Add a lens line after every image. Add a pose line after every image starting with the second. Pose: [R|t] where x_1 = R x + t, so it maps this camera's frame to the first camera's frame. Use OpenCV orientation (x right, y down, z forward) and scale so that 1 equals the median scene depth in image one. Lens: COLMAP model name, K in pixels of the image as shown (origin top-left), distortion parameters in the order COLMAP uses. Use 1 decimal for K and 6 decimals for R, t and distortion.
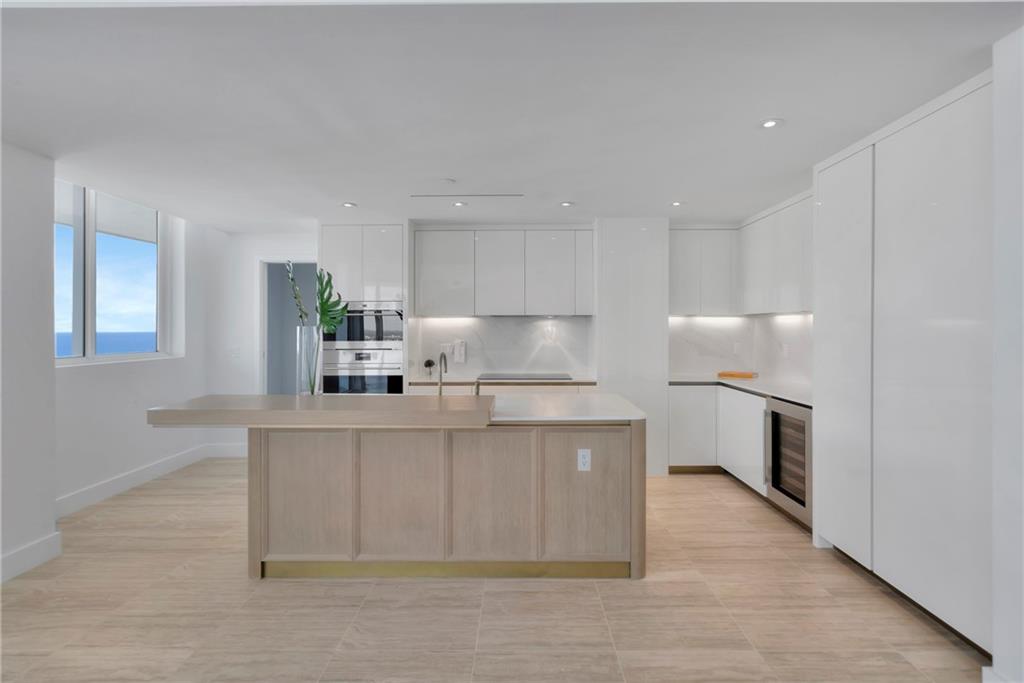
lens RADIAL K [[499.5, 0, 513.2], [0, 499.5, 337.6], [0, 0, 1]] dist [0.010760, 0.000128]
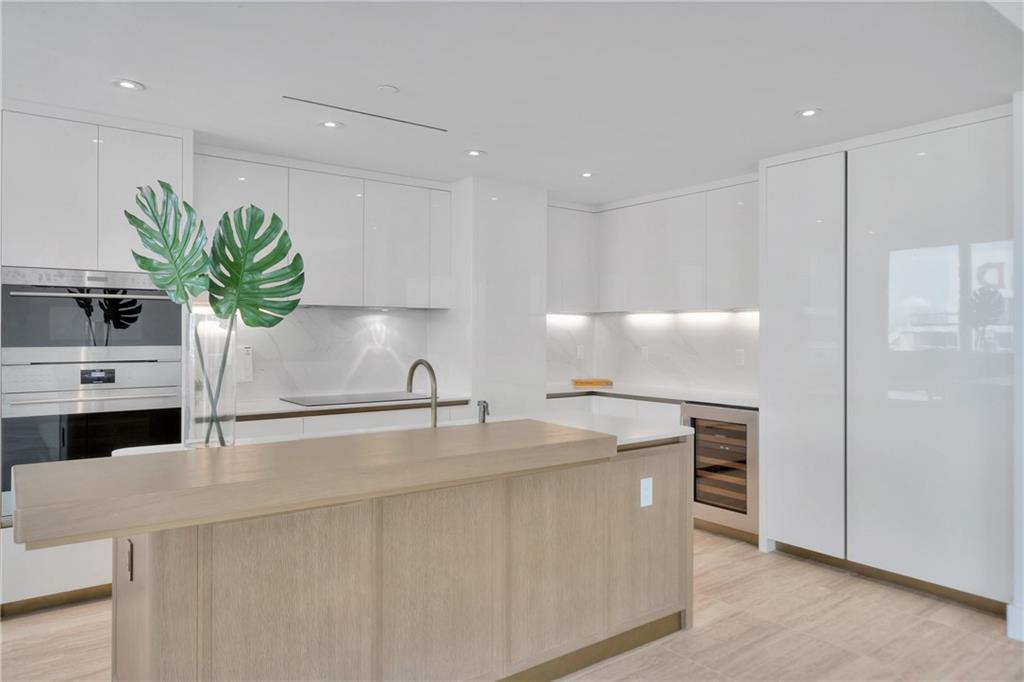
lens RADIAL K [[688.7, 0, 513.3], [0, 688.7, 337.8], [0, 0, 1]] dist [0.014296, -0.003601]
pose [[0.786980, -0.000237, 0.616979, -0.594282], [0.006746, 0.999943, -0.008221, 0.009707], [-0.616942, 0.010632, 0.786937, 0.242038]]
